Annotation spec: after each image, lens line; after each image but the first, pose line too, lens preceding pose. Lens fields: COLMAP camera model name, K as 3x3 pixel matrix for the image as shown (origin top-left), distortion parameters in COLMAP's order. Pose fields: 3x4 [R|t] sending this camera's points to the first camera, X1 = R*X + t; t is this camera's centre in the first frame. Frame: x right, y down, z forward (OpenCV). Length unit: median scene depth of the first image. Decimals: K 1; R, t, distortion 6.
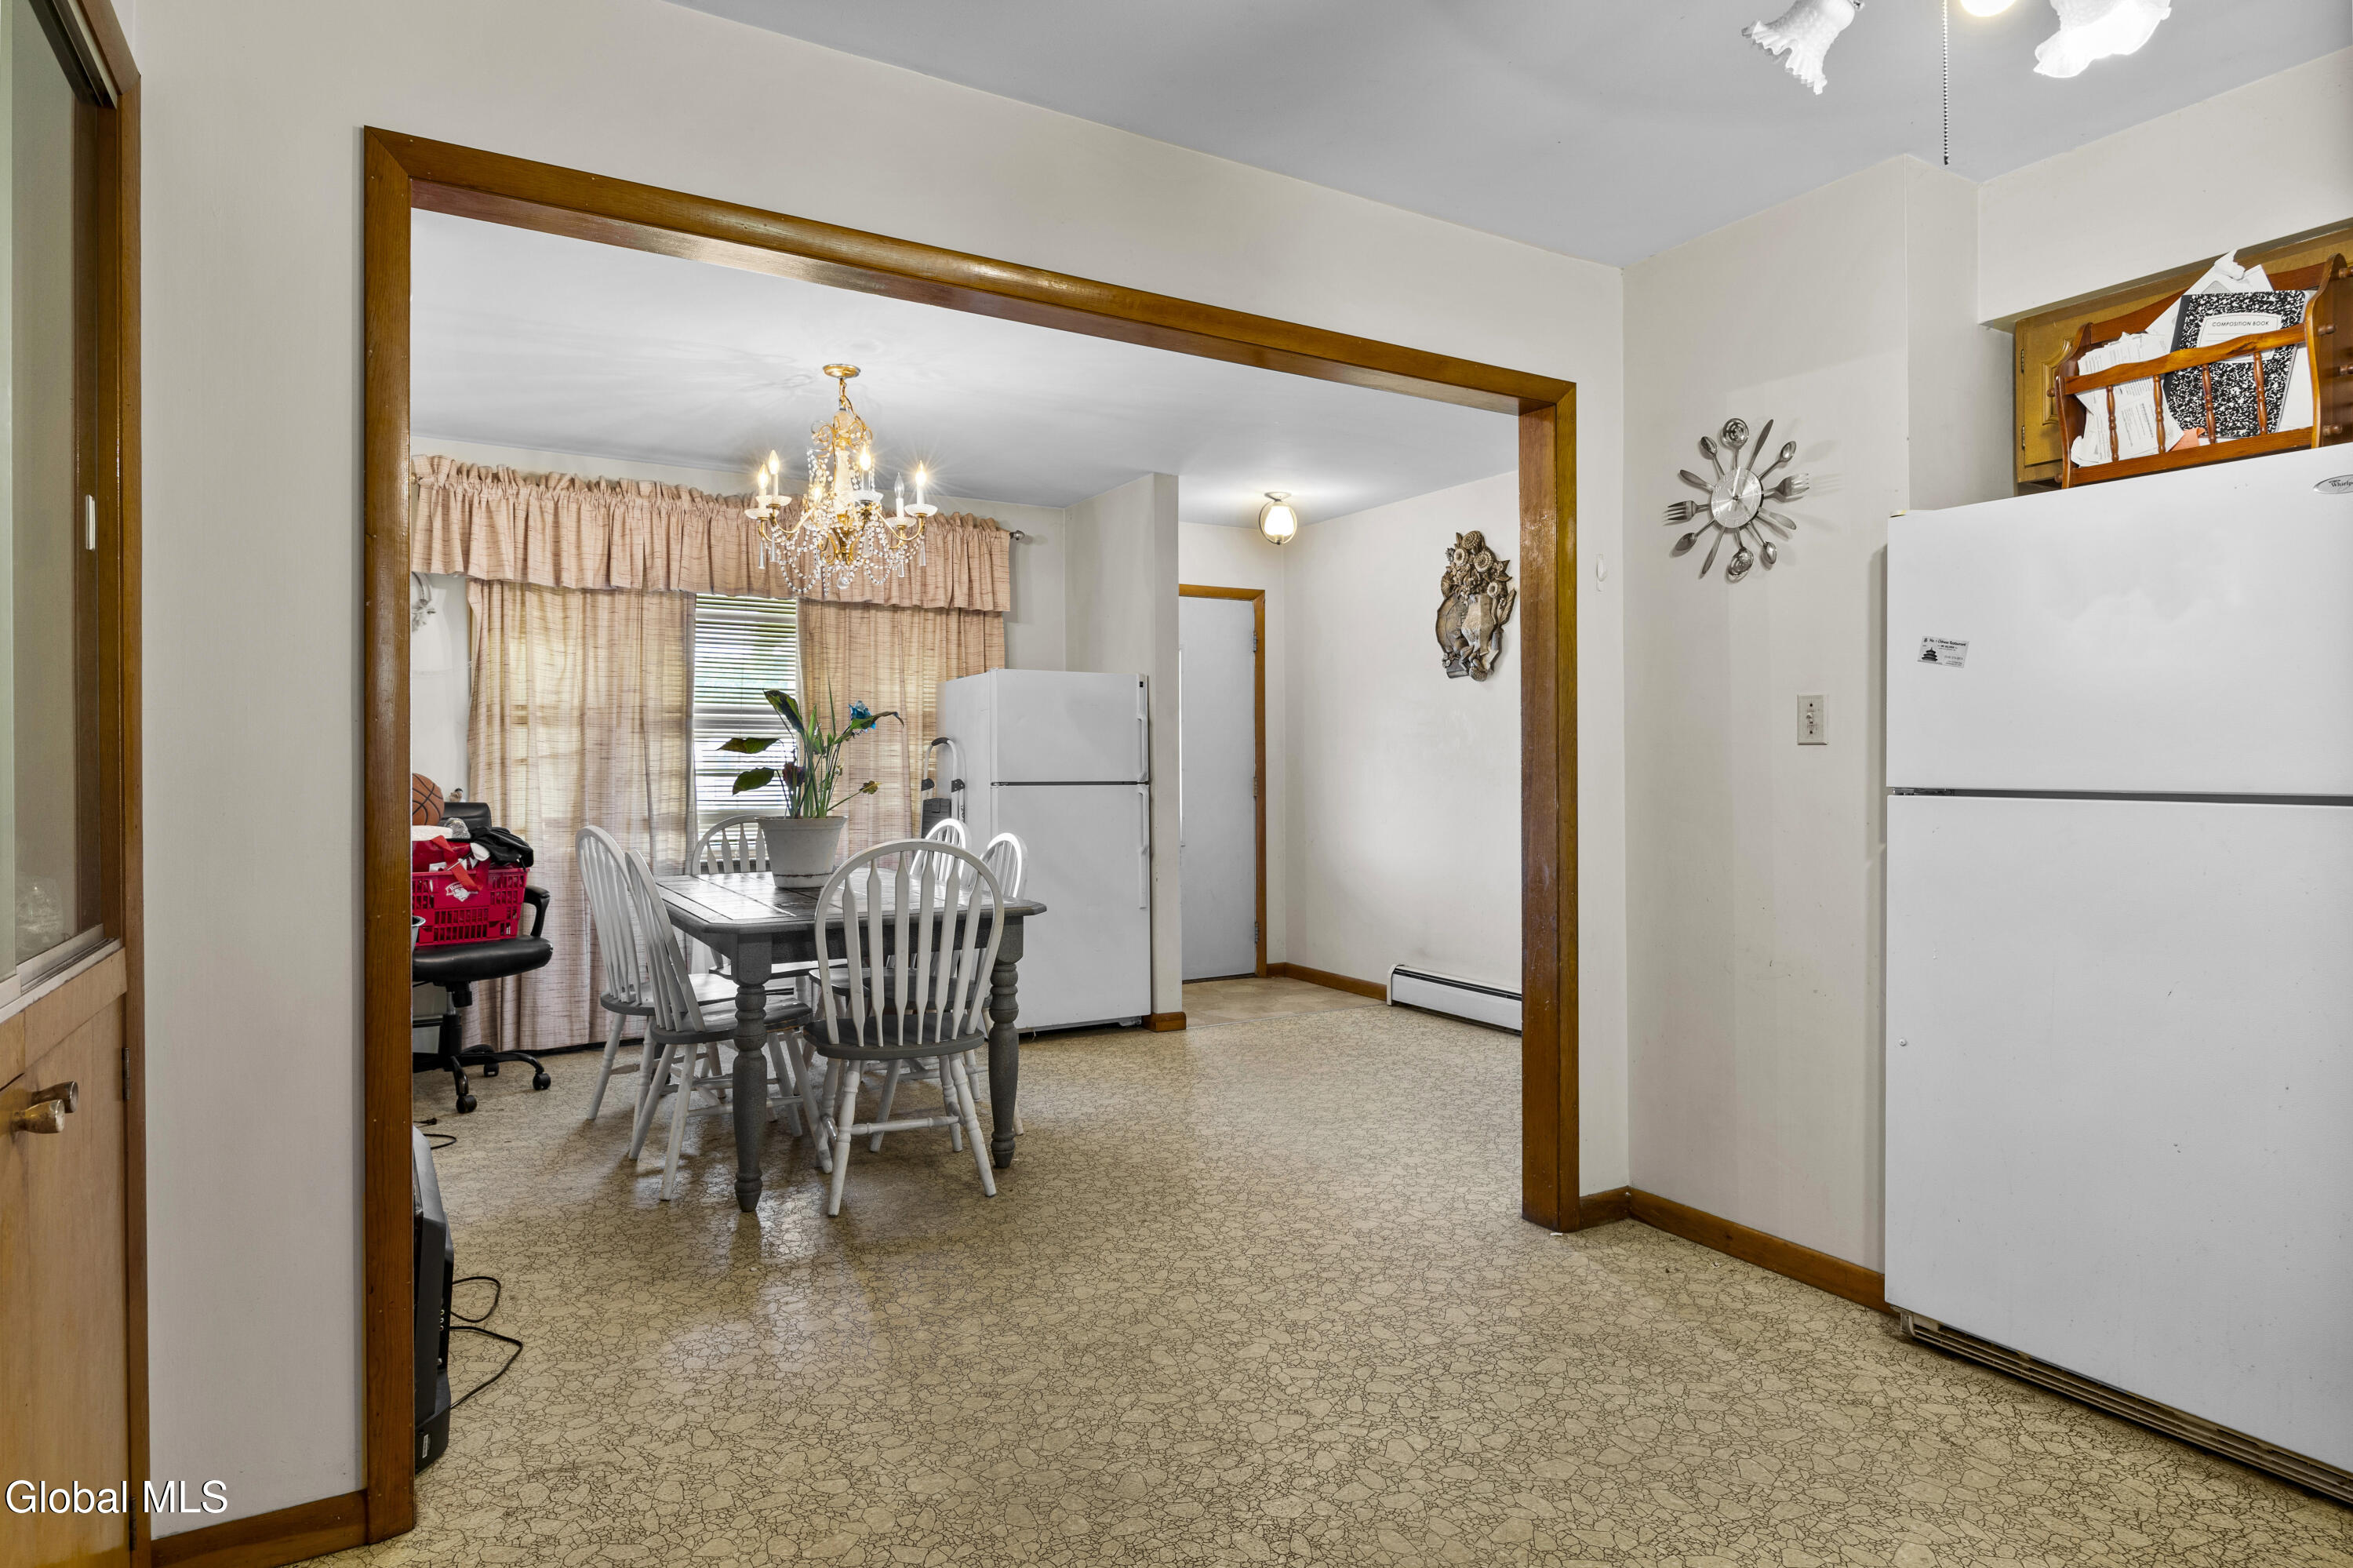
lens RADIAL K [[1290.6, 0, 1176.1], [0, 1290.6, 760.7], [0, 0, 1]] dist [-0.005278, -0.001514]
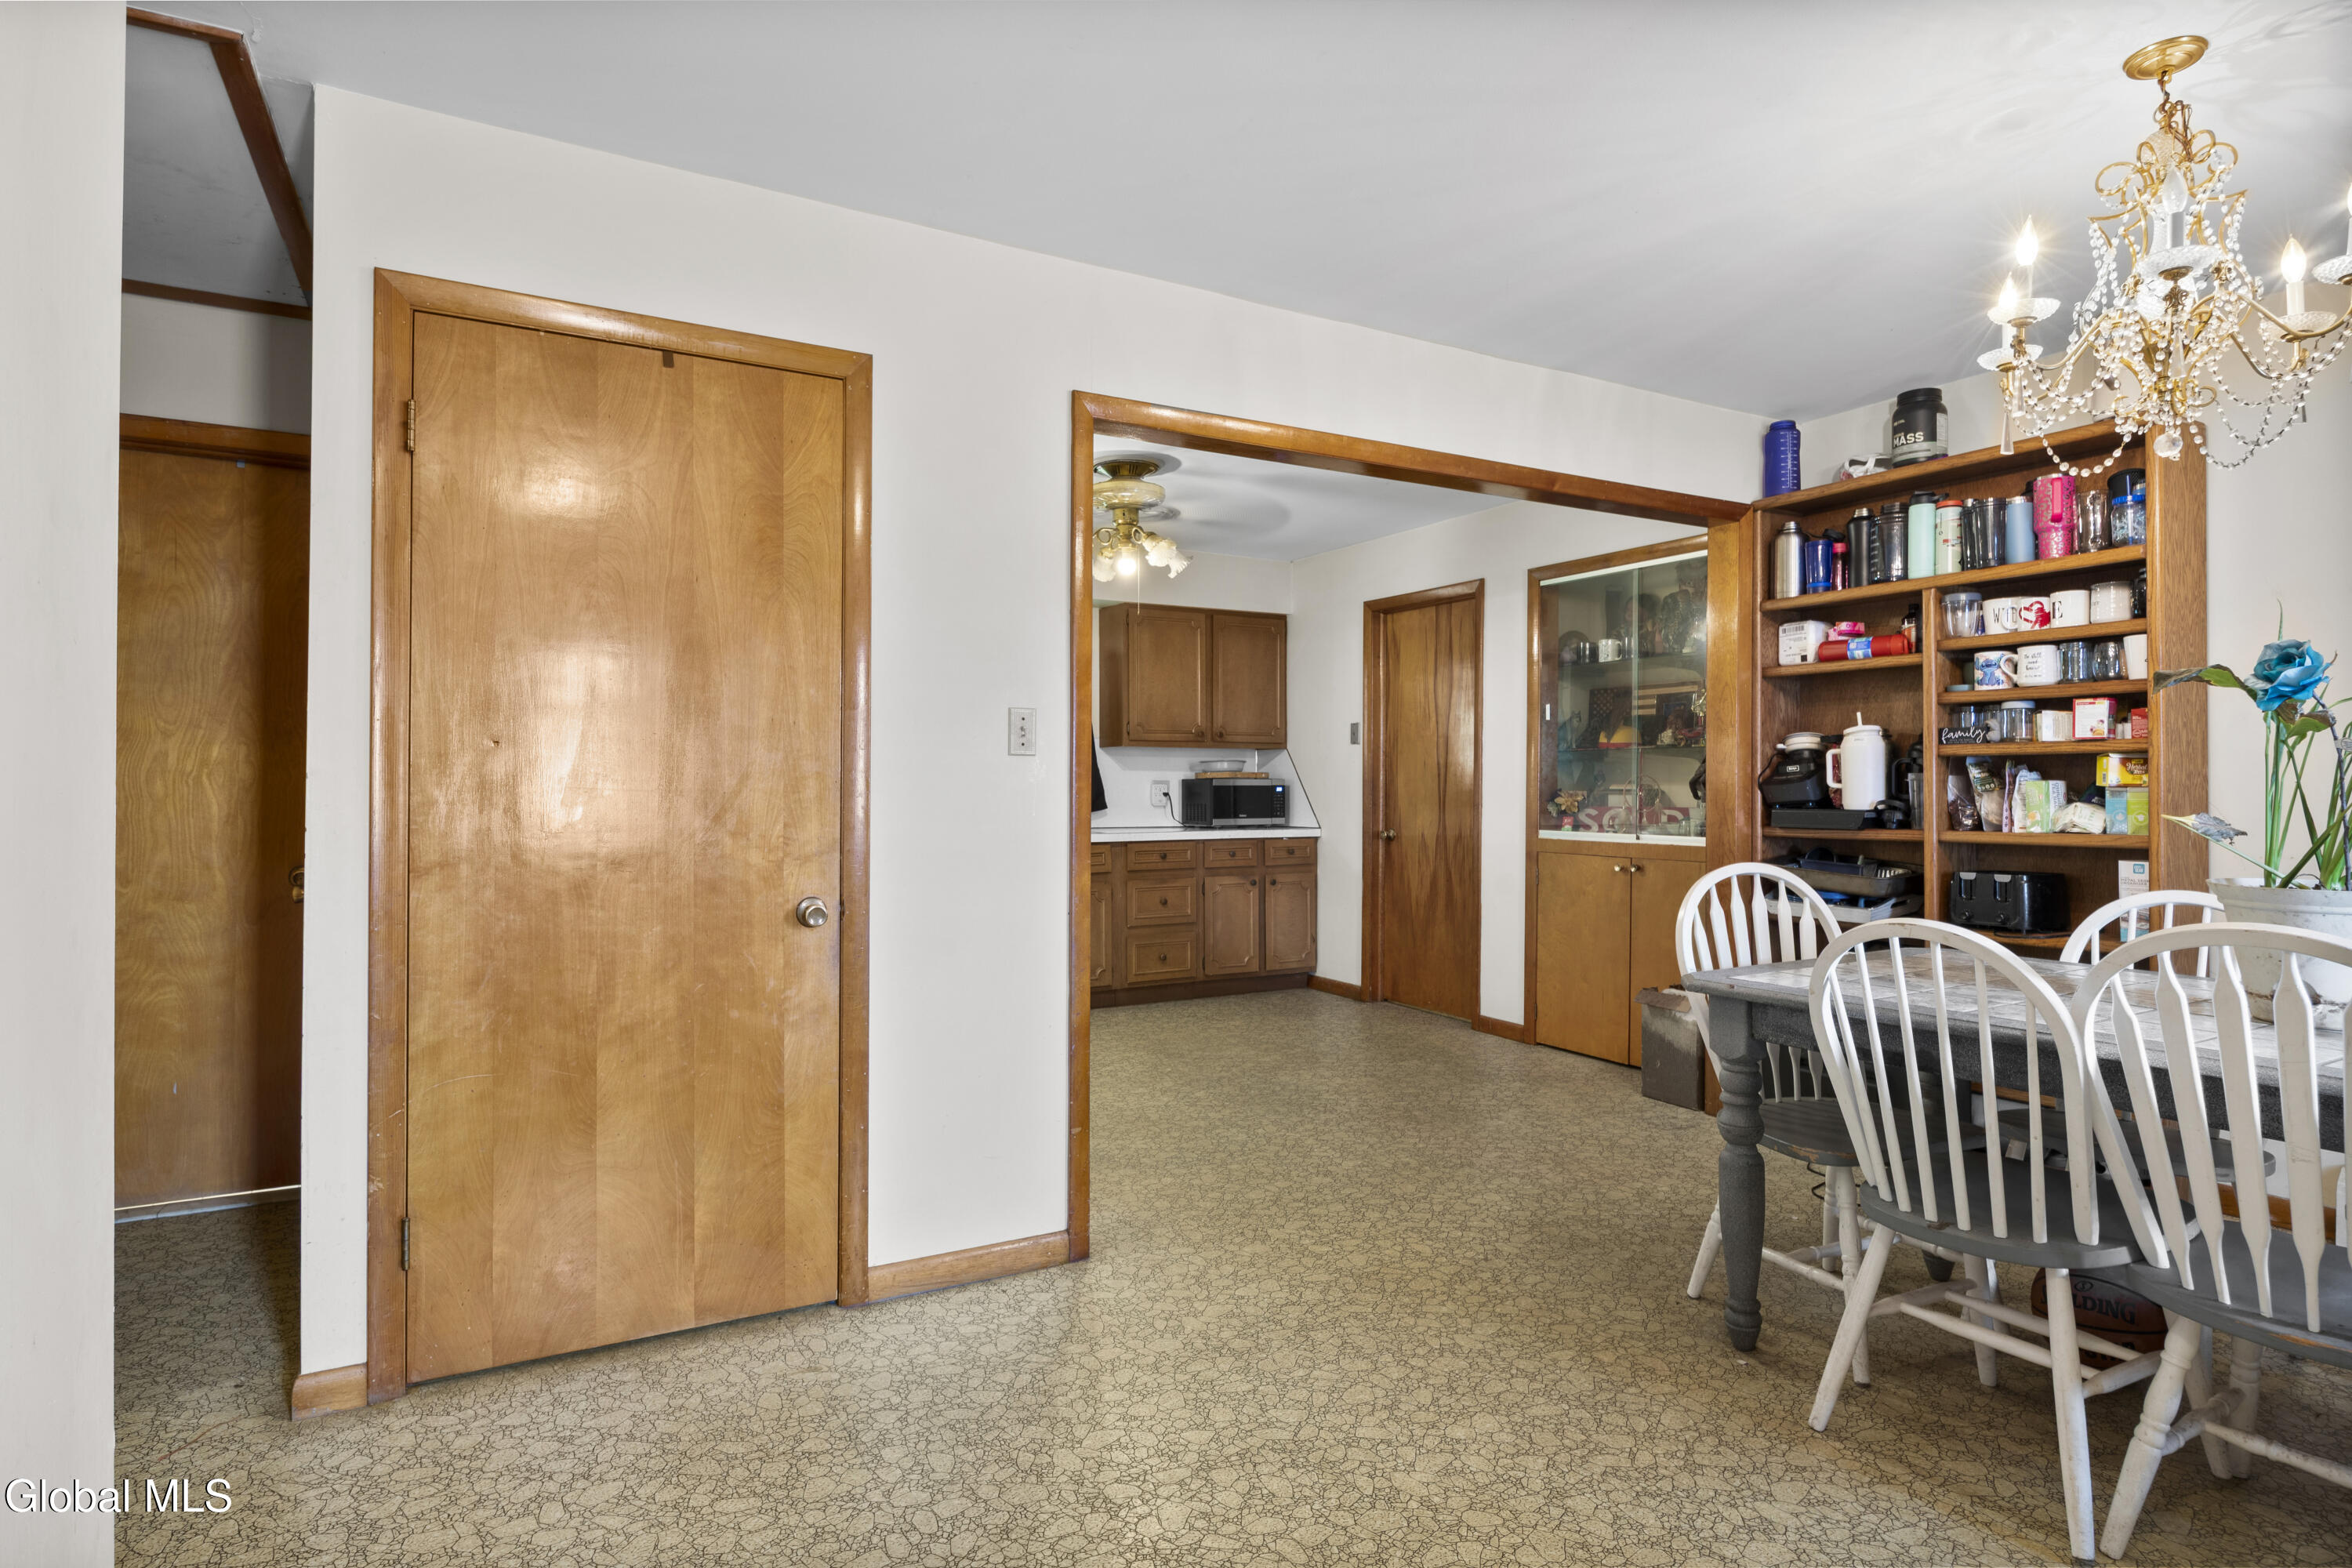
lens RADIAL K [[1240.7, 0, 1170.3], [0, 1240.7, 784.0], [0, 0, 1]] dist [-0.002883, 0.000015]
pose [[-0.999746, -0.000474, 0.022534, 0.191892], [-0.000577, 0.999989, -0.004578, 0.009268], [-0.022532, -0.004590, -0.999736, 1.960155]]
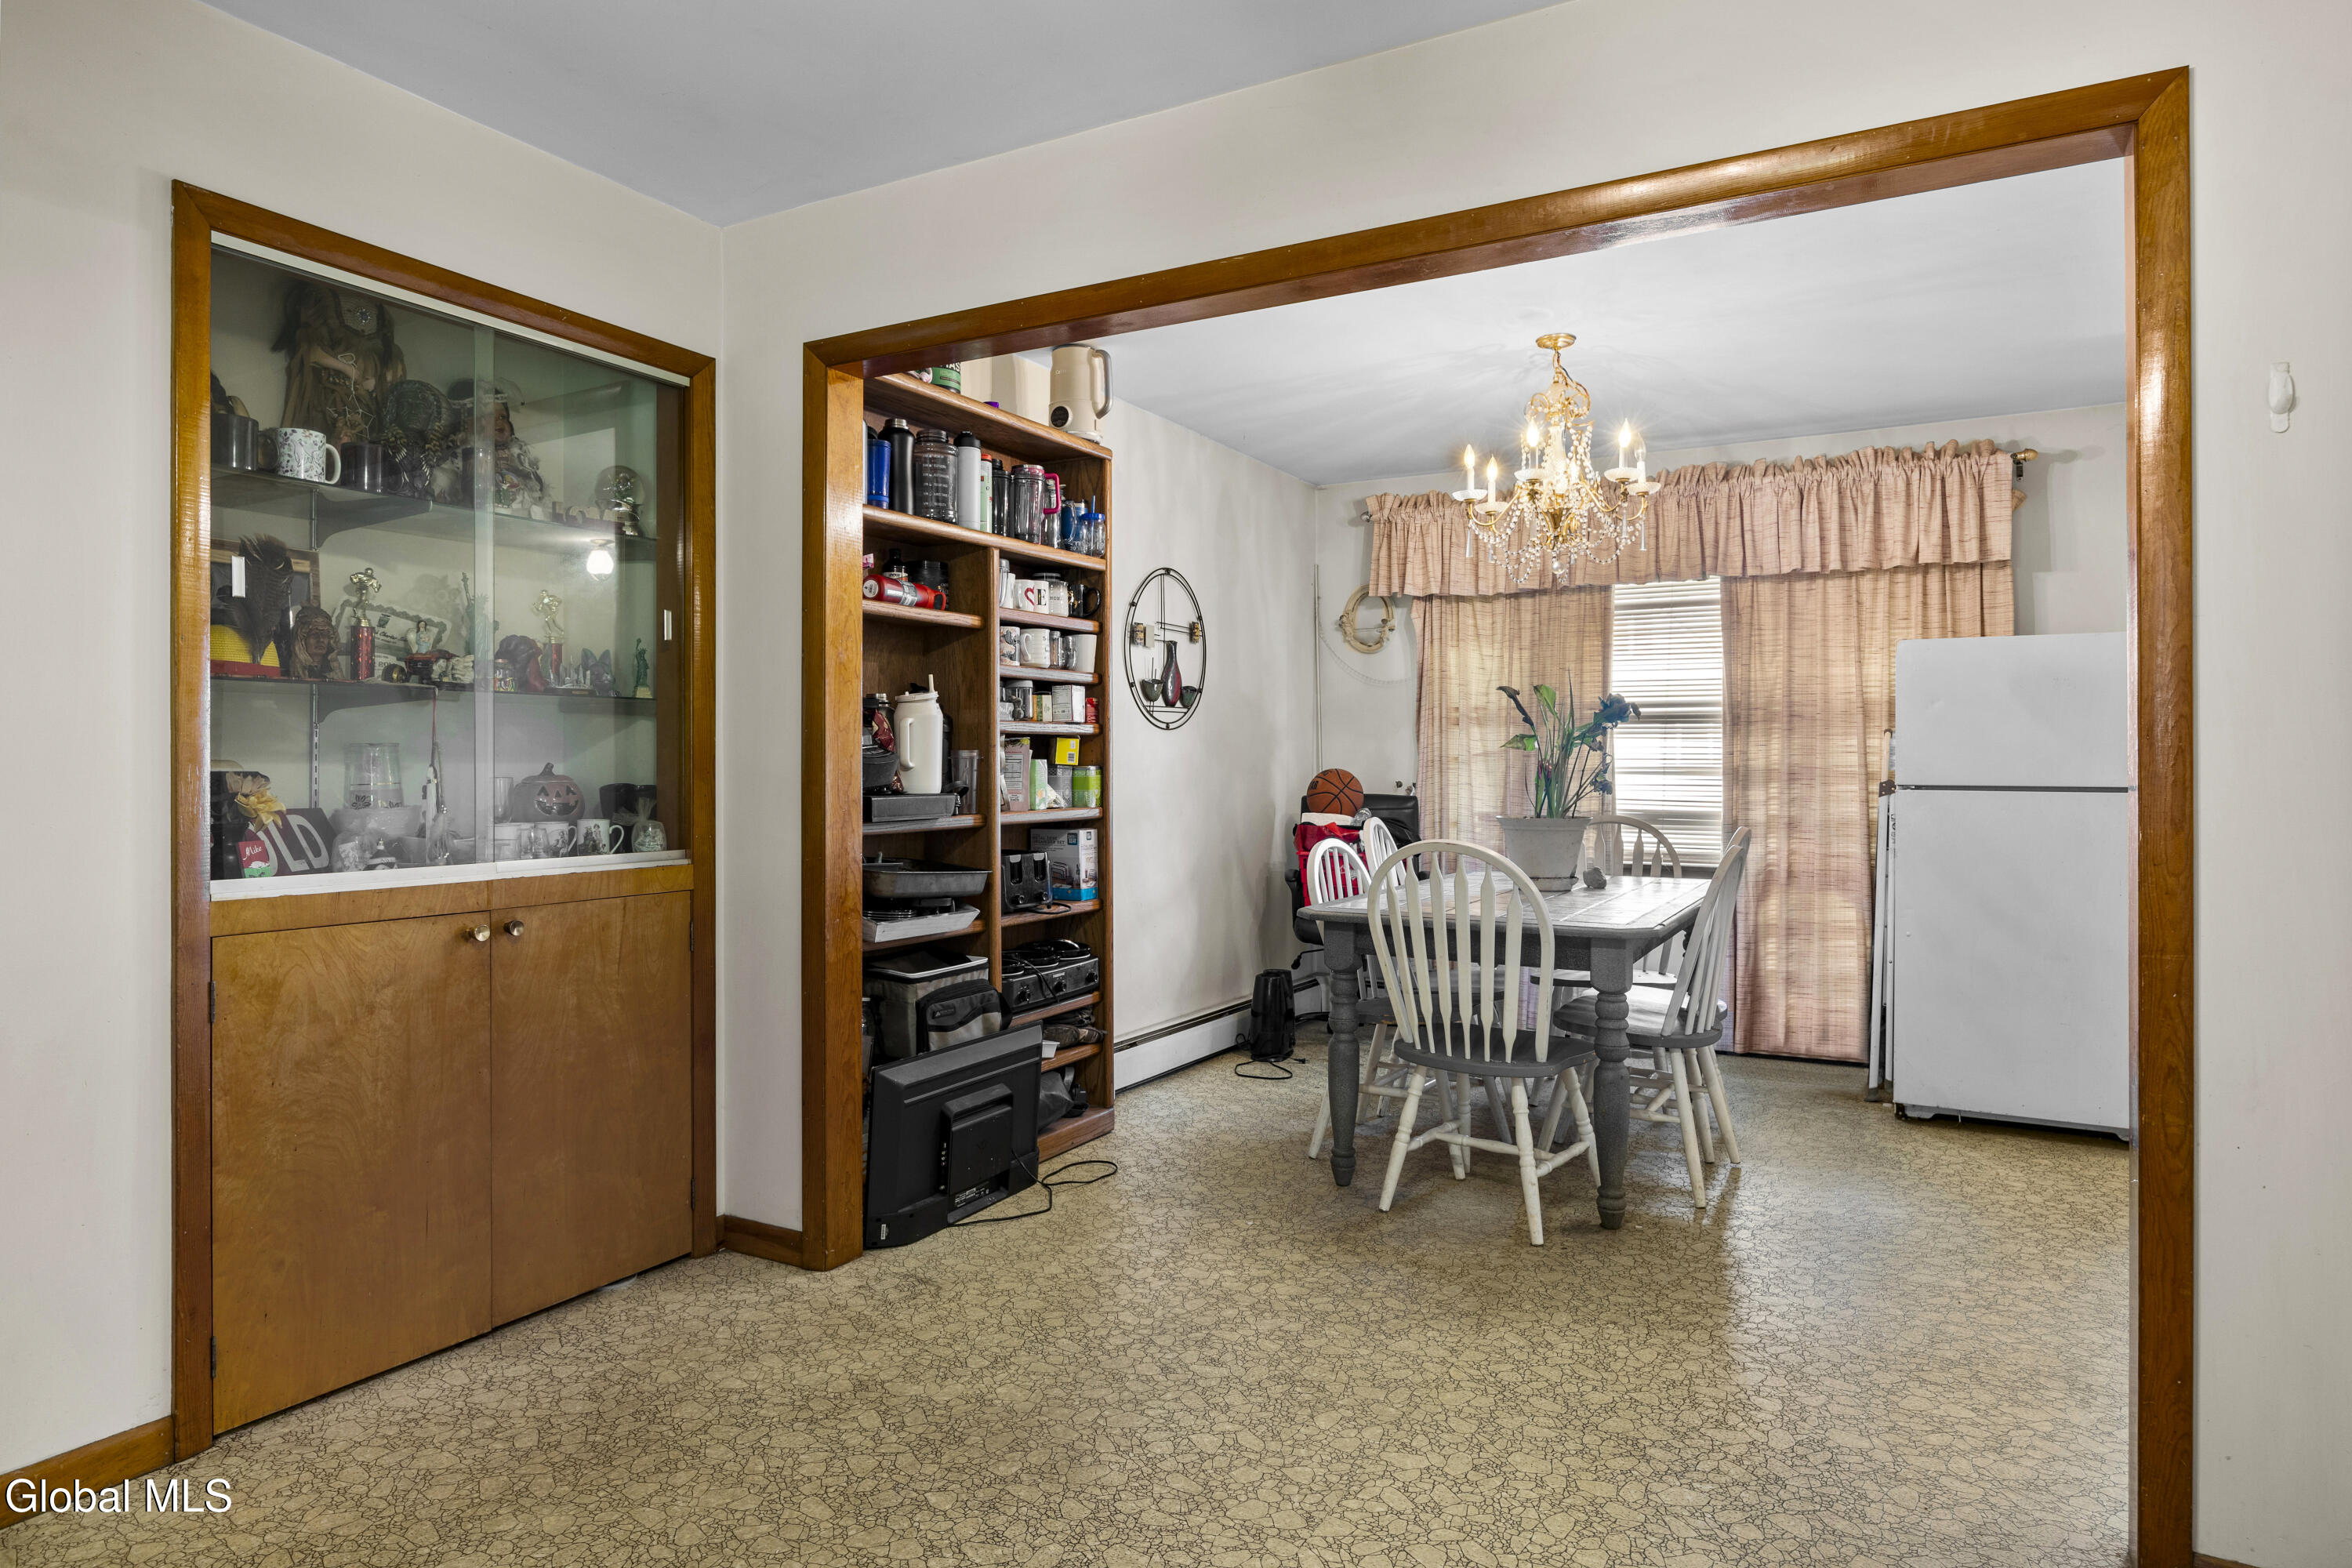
lens RADIAL K [[1371.8, 0, 1168.4], [0, 1371.8, 770.2], [0, 0, 1]] dist [-0.007952, 0.000934]
pose [[0.497876, 0.005983, -0.867228, 0.593462], [0.001241, 0.999970, 0.007611, 0.001216], [0.867248, -0.004866, 0.497853, 0.334114]]
